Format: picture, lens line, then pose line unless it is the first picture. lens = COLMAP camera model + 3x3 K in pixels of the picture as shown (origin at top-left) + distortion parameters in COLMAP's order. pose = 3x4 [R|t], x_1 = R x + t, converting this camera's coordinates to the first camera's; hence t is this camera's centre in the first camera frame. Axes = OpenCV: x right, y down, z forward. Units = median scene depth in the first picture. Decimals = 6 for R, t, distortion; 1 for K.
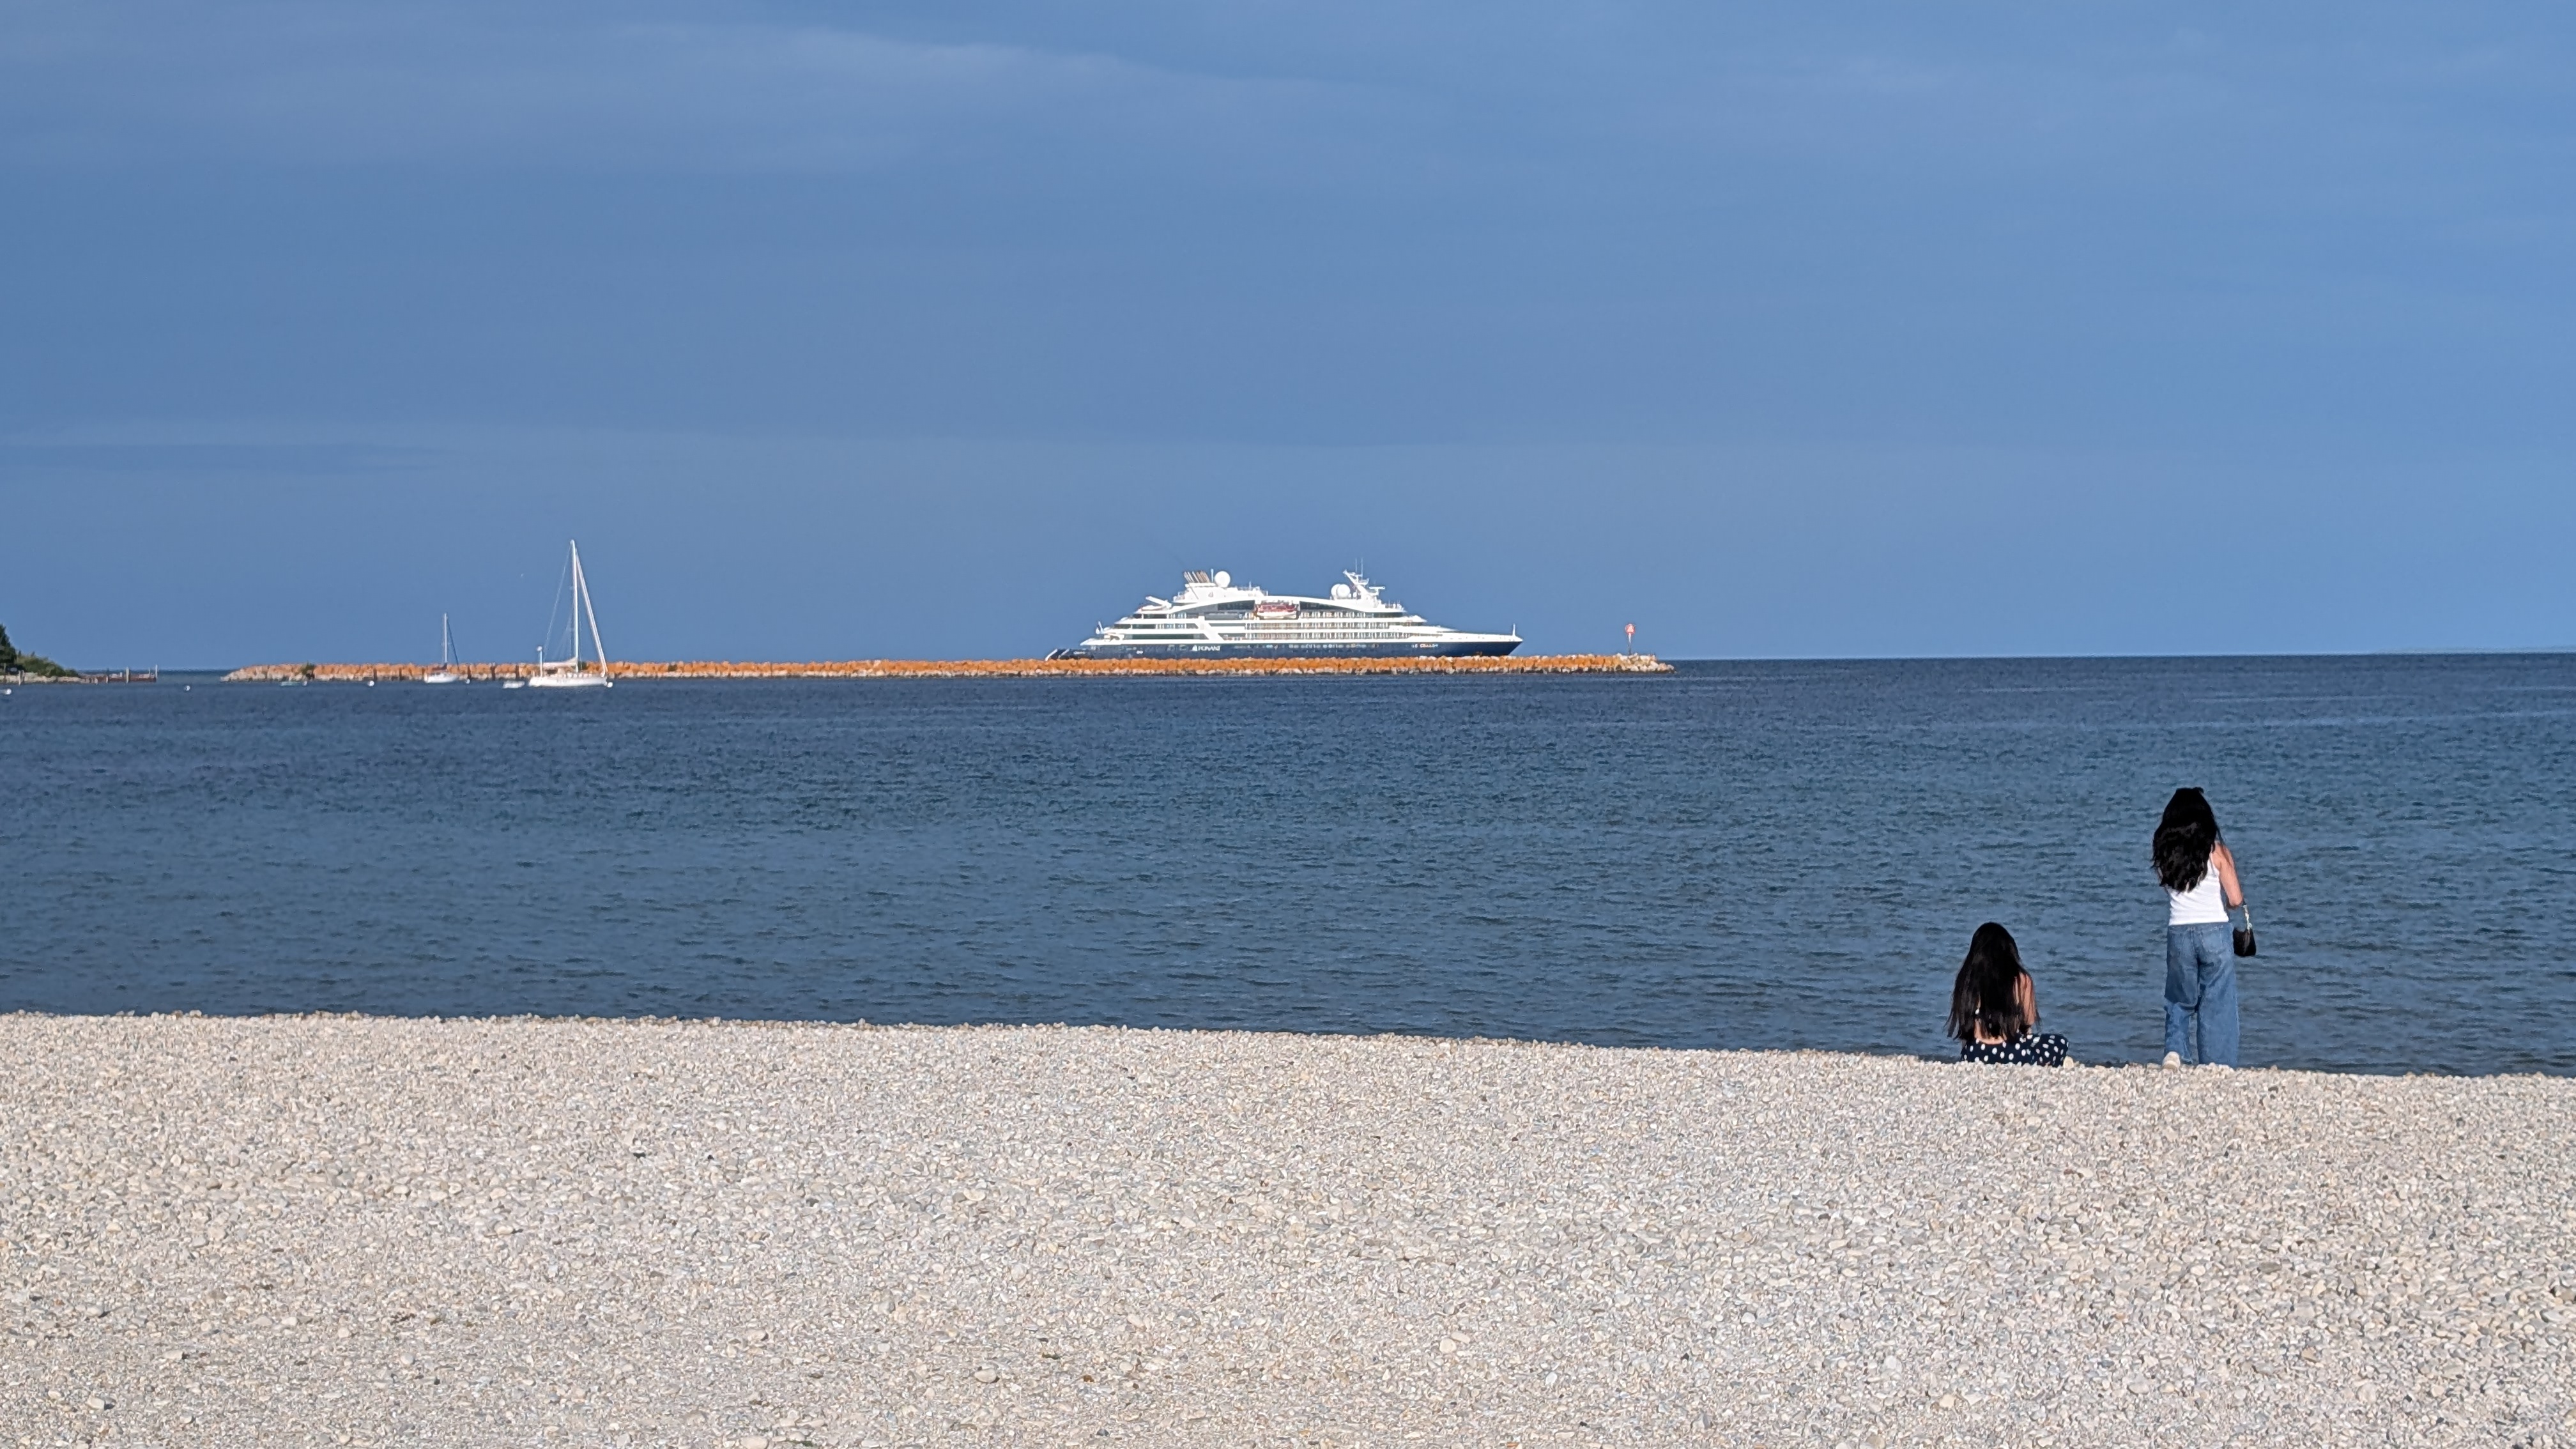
lens RADIAL K [[3785.1, 0, 1288.9], [0, 3785.1, 720.3], [0, 0, 1]] dist [-0.000828, 0.000000]
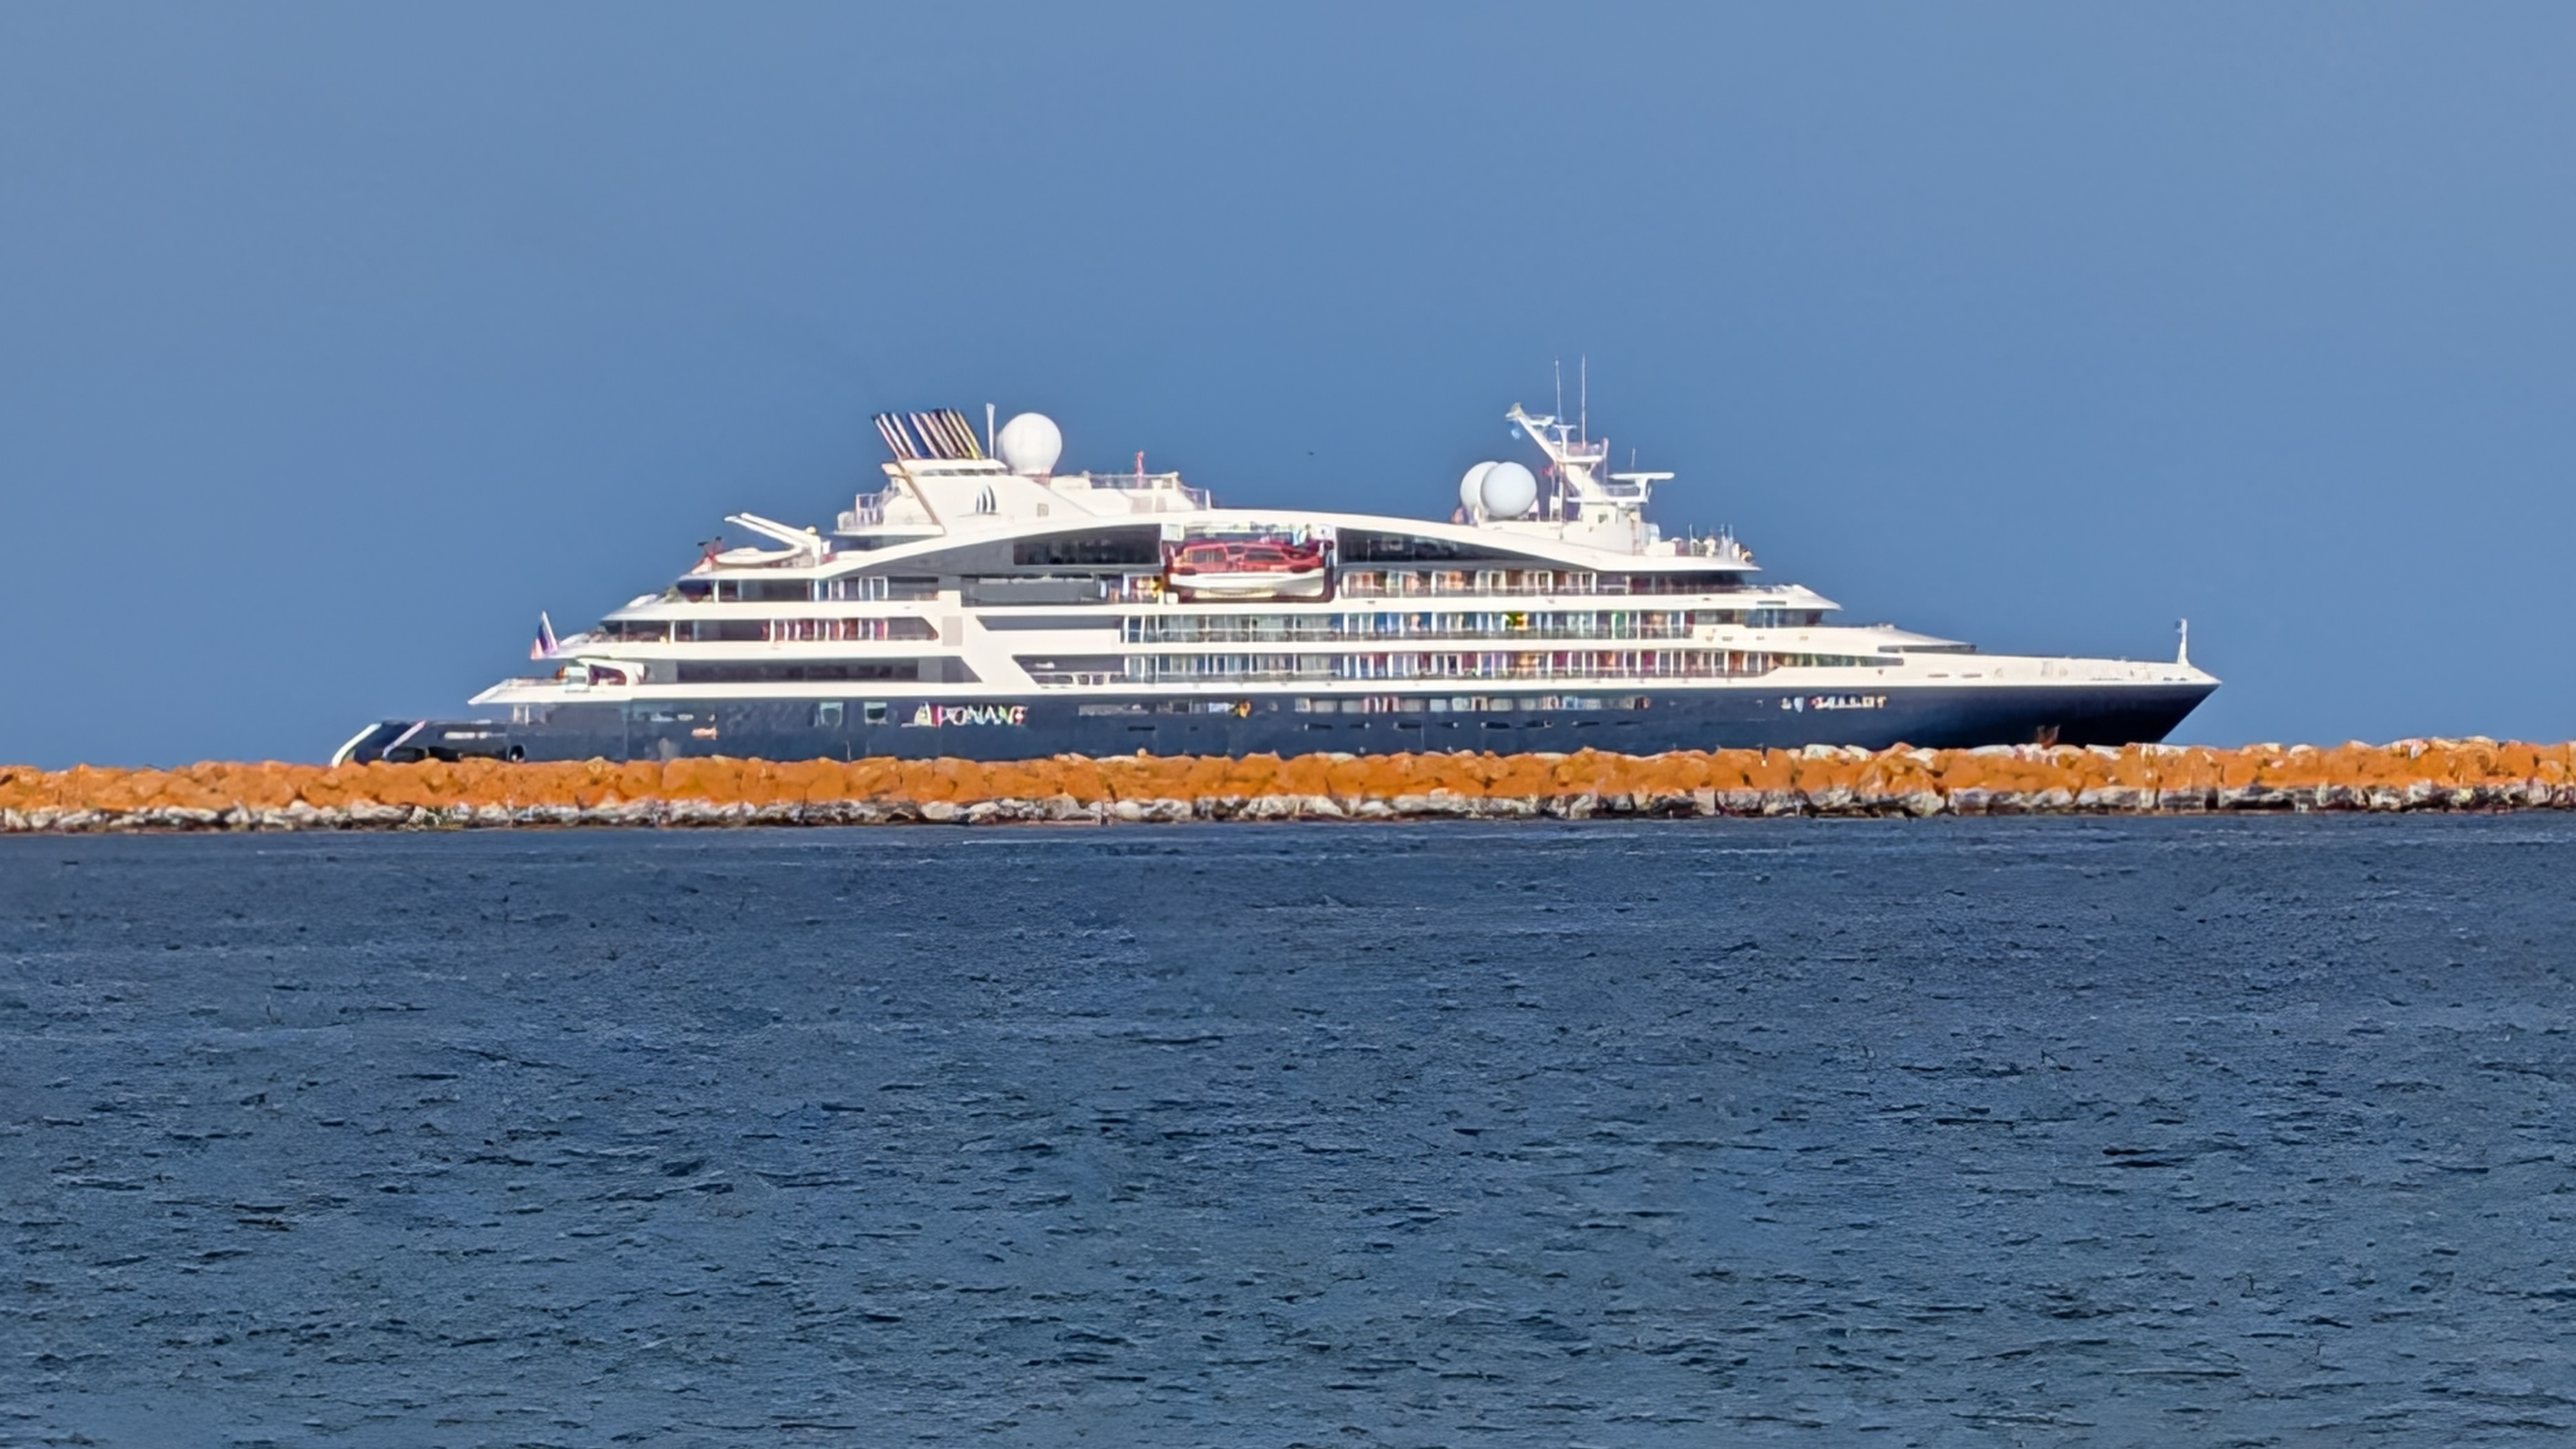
lens RADIAL K [[3785.1, 0, 1283.1], [0, 3785.1, 727.2], [0, 0, 1]] dist [-0.000828, 0.000000]
pose [[0.999085, -0.002014, 0.042720, -0.011591], [0.003342, 0.999512, -0.031054, -0.010348], [-0.042636, 0.031169, 0.998604, 0.746907]]
